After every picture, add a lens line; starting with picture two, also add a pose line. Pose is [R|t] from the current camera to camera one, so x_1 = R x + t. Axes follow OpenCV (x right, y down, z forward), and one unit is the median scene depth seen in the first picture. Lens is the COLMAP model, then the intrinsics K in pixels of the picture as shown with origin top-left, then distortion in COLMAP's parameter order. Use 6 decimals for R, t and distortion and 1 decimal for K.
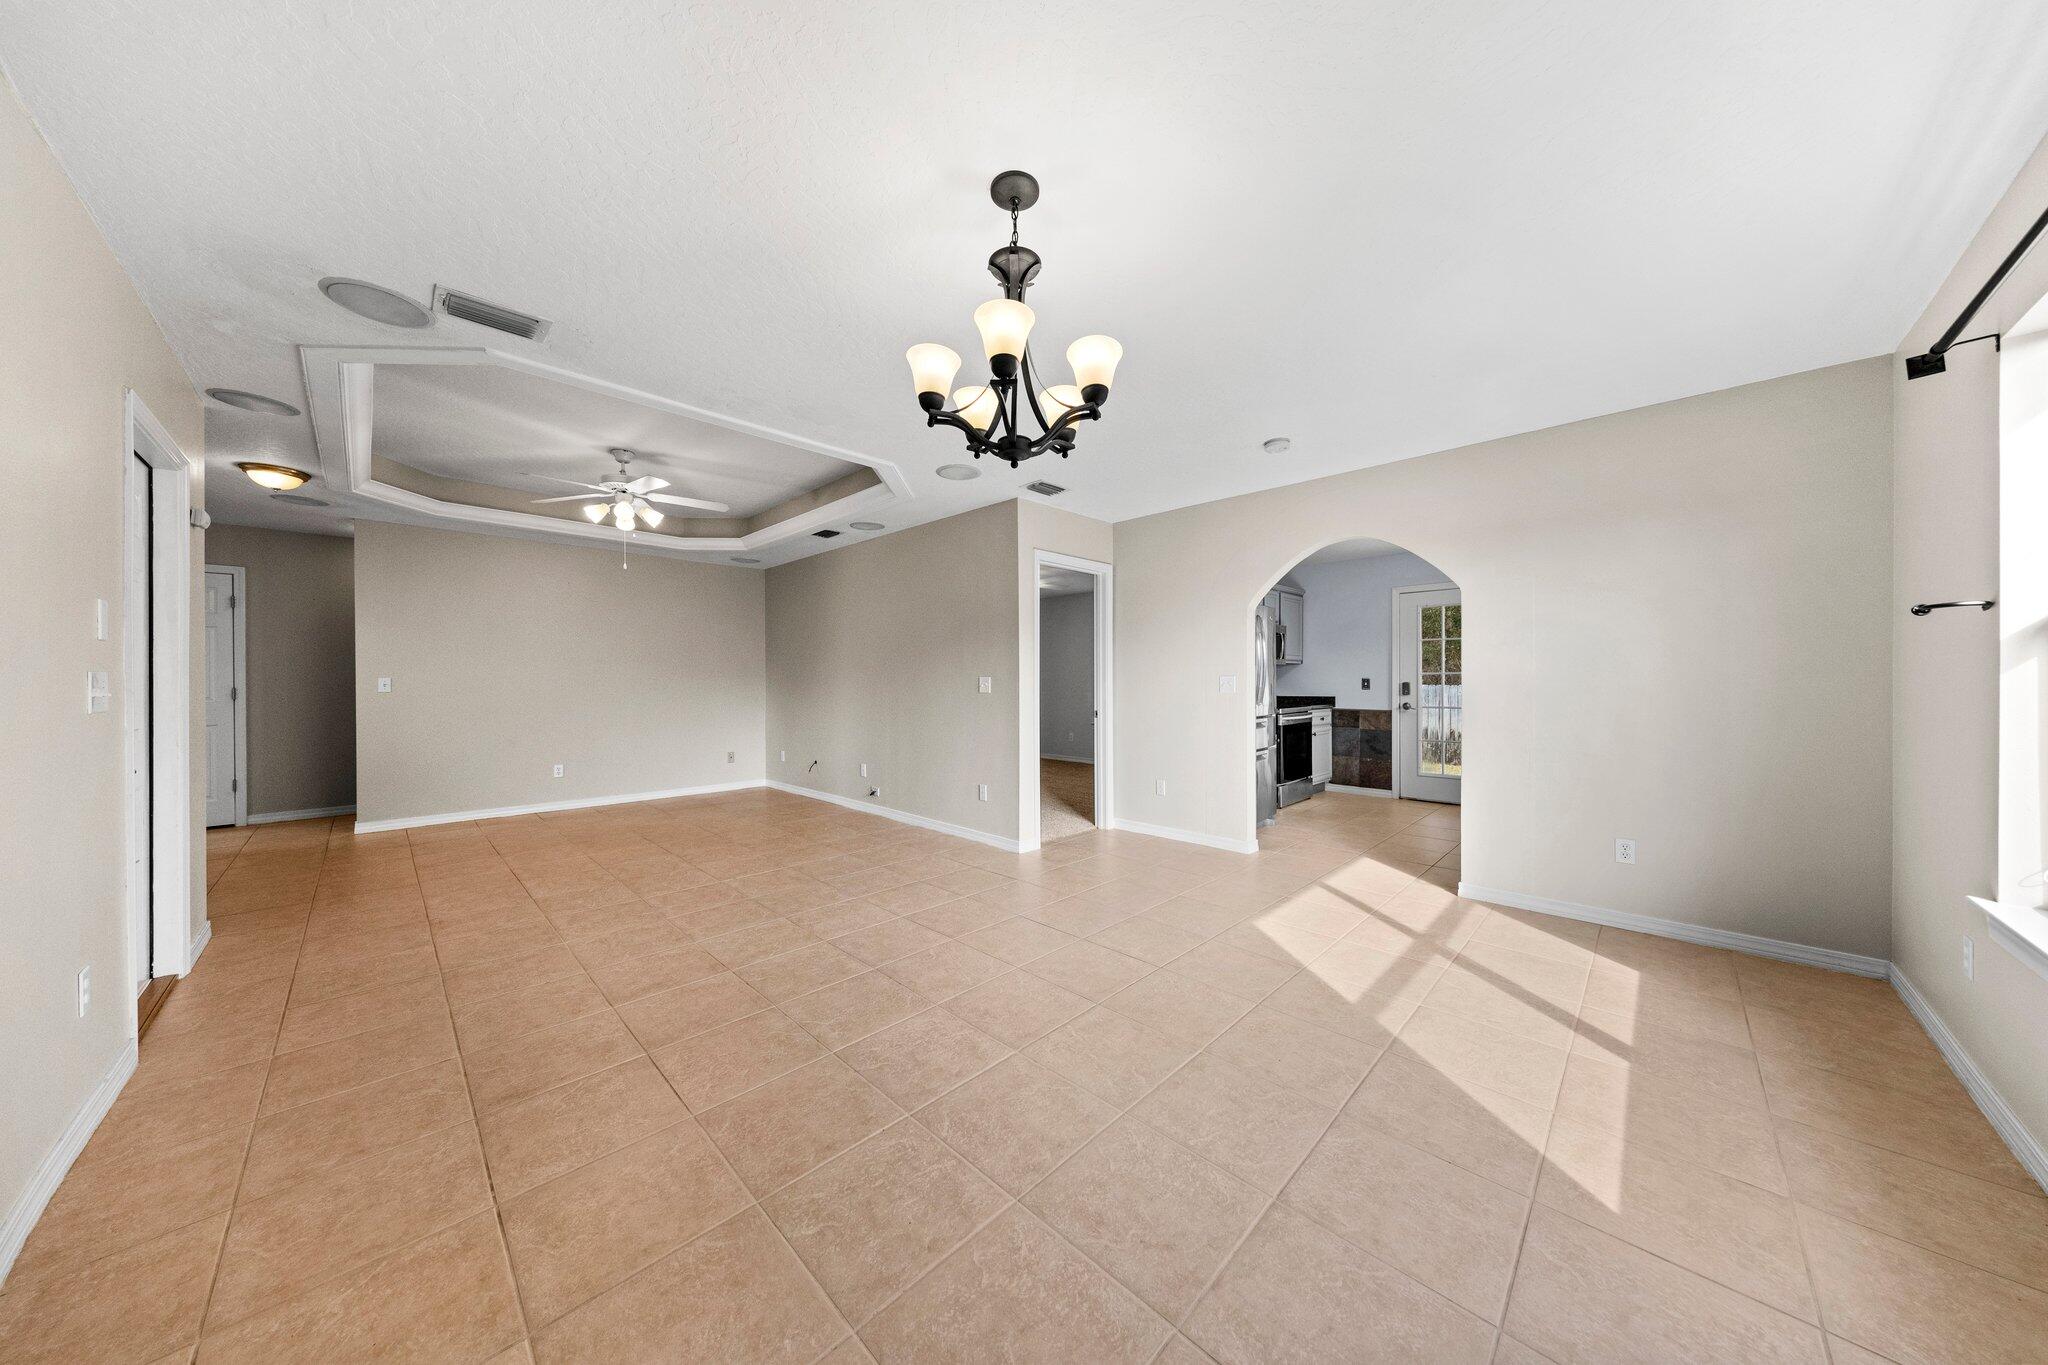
lens RADIAL K [[644.3, 0, 1021.8], [0, 644.3, 683.7], [0, 0, 1]] dist [0.005792, -0.000278]
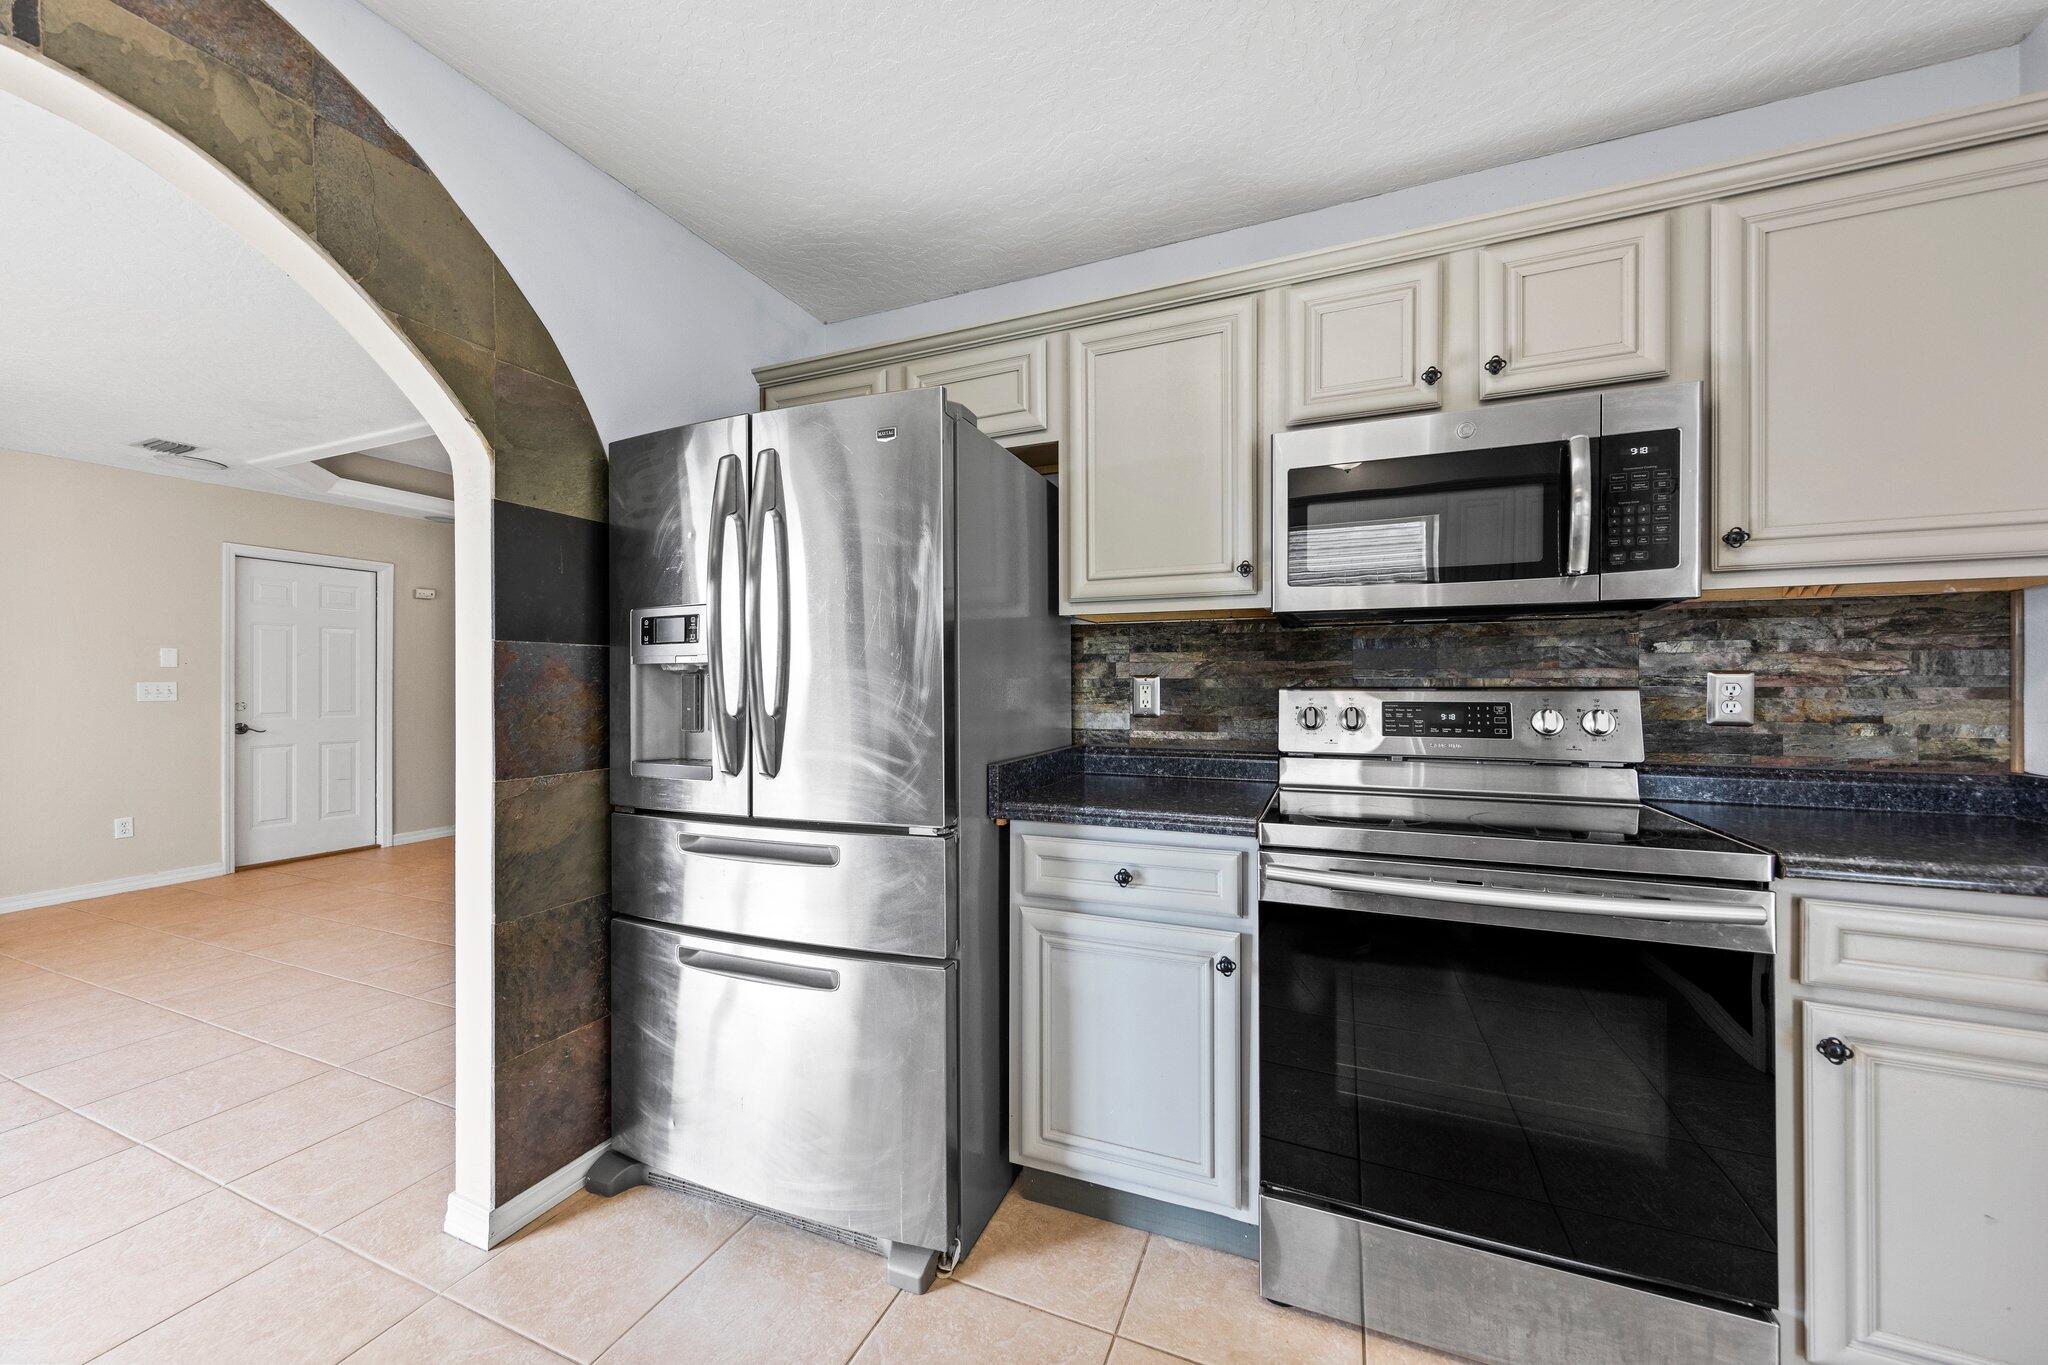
lens RADIAL K [[751.3, 0, 1024.0], [0, 751.3, 682.5], [0, 0, 1]] dist [0.002638, -0.000002]
pose [[0.371828, 0.000285, -0.928302, 0.856103], [0.000635, 1.000000, 0.000561, -0.007643], [0.928302, -0.000798, 0.371827, 1.198653]]
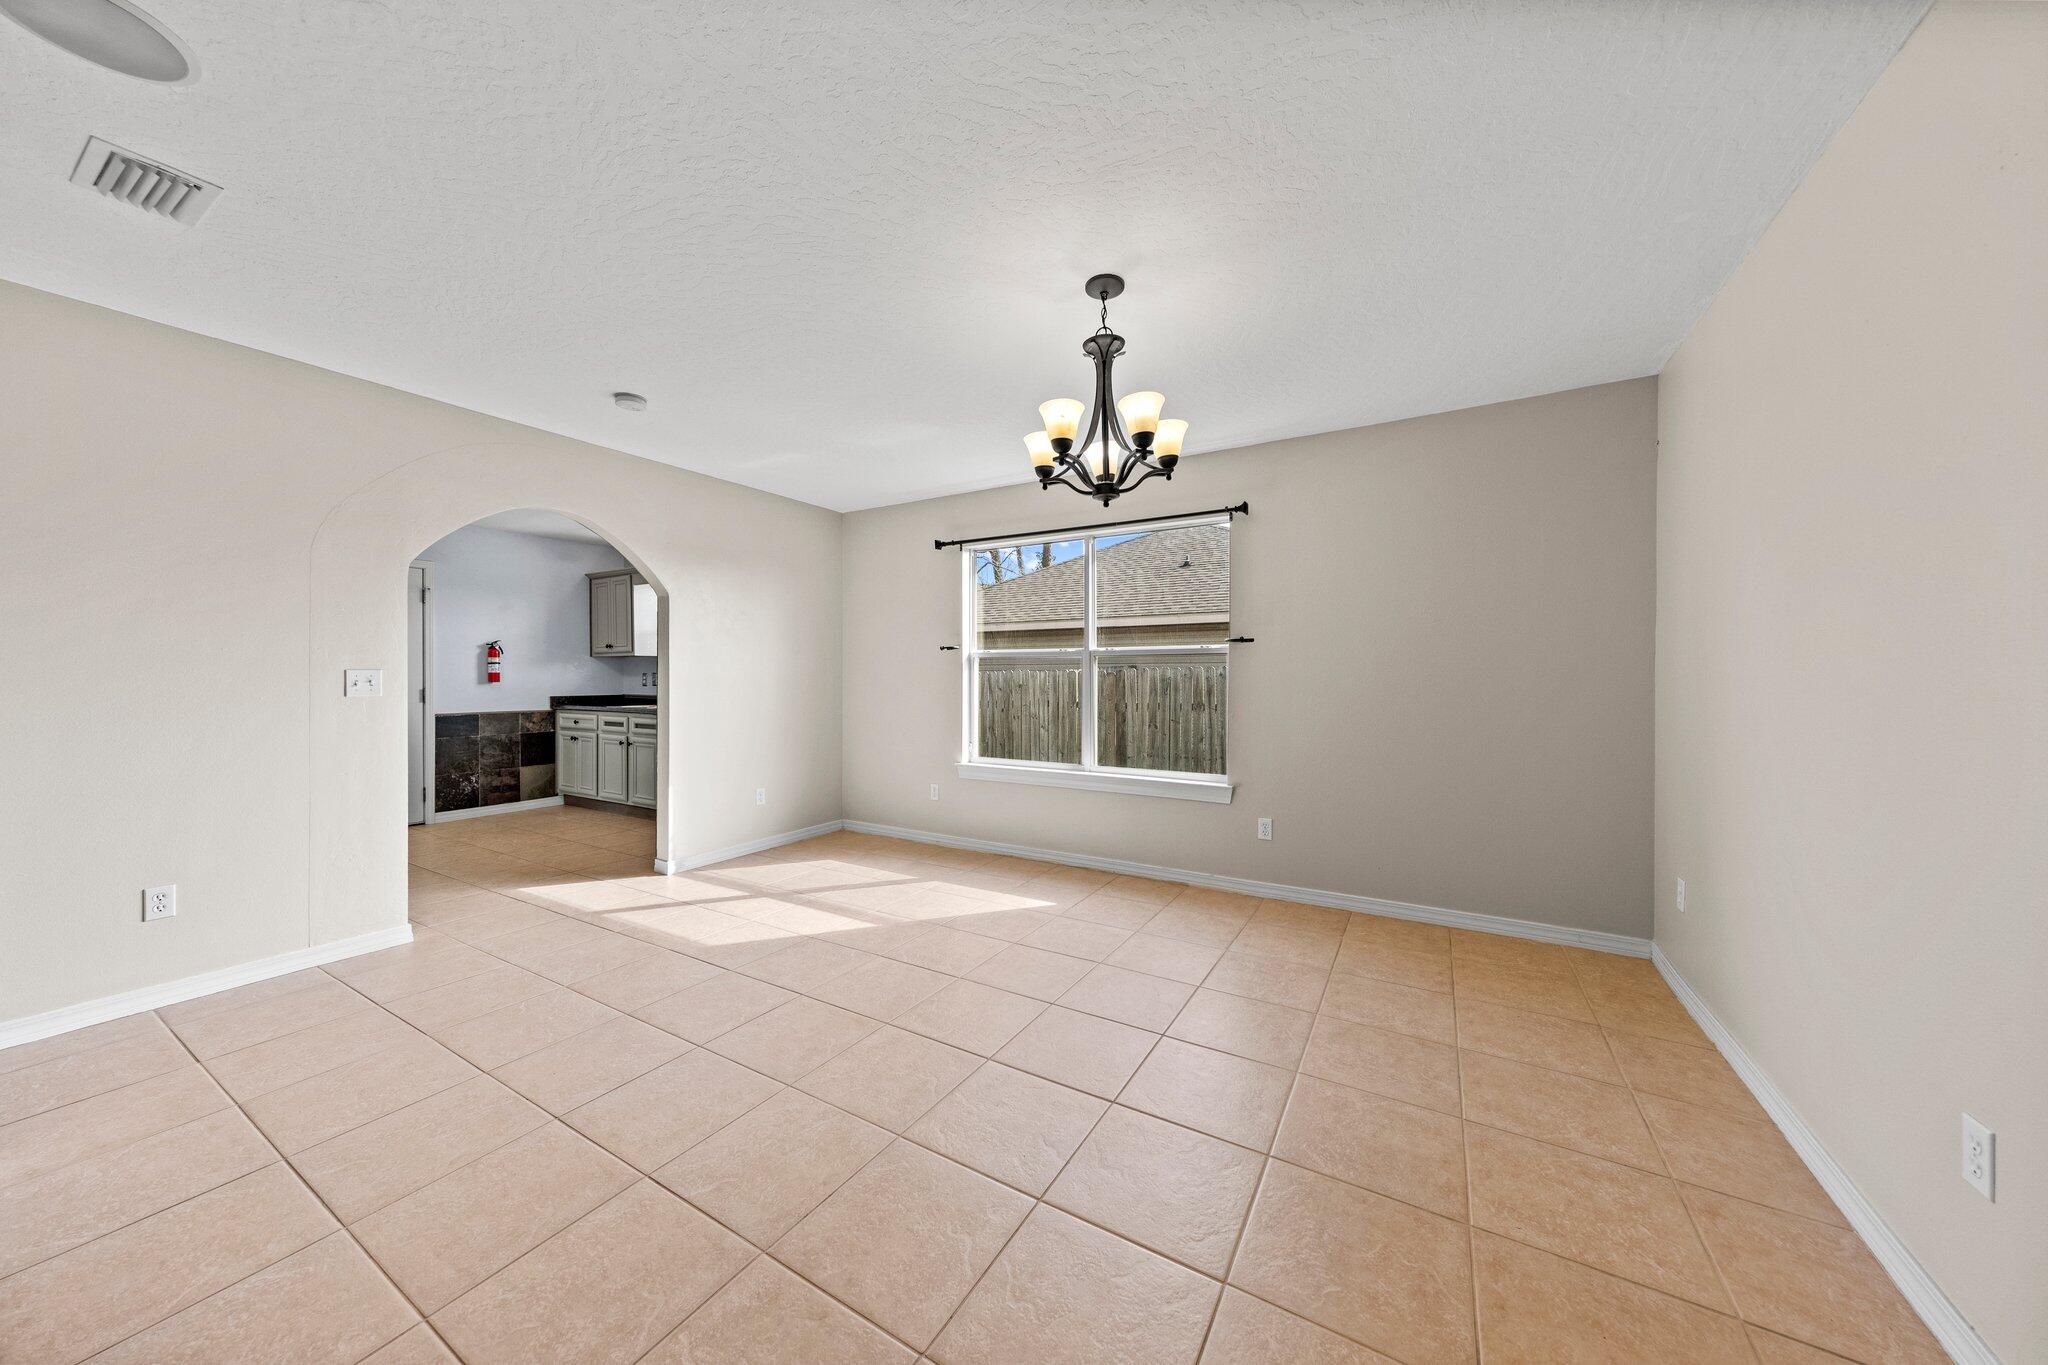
lens RADIAL K [[690.7, 0, 1021.4], [0, 690.7, 676.0], [0, 0, 1]] dist [0.005378, -0.000146]
pose [[-0.242829, 0.002010, 0.970067, -0.514904], [0.003508, 0.999993, -0.001193, -0.002348], [-0.970063, 0.003113, -0.242834, 0.602386]]
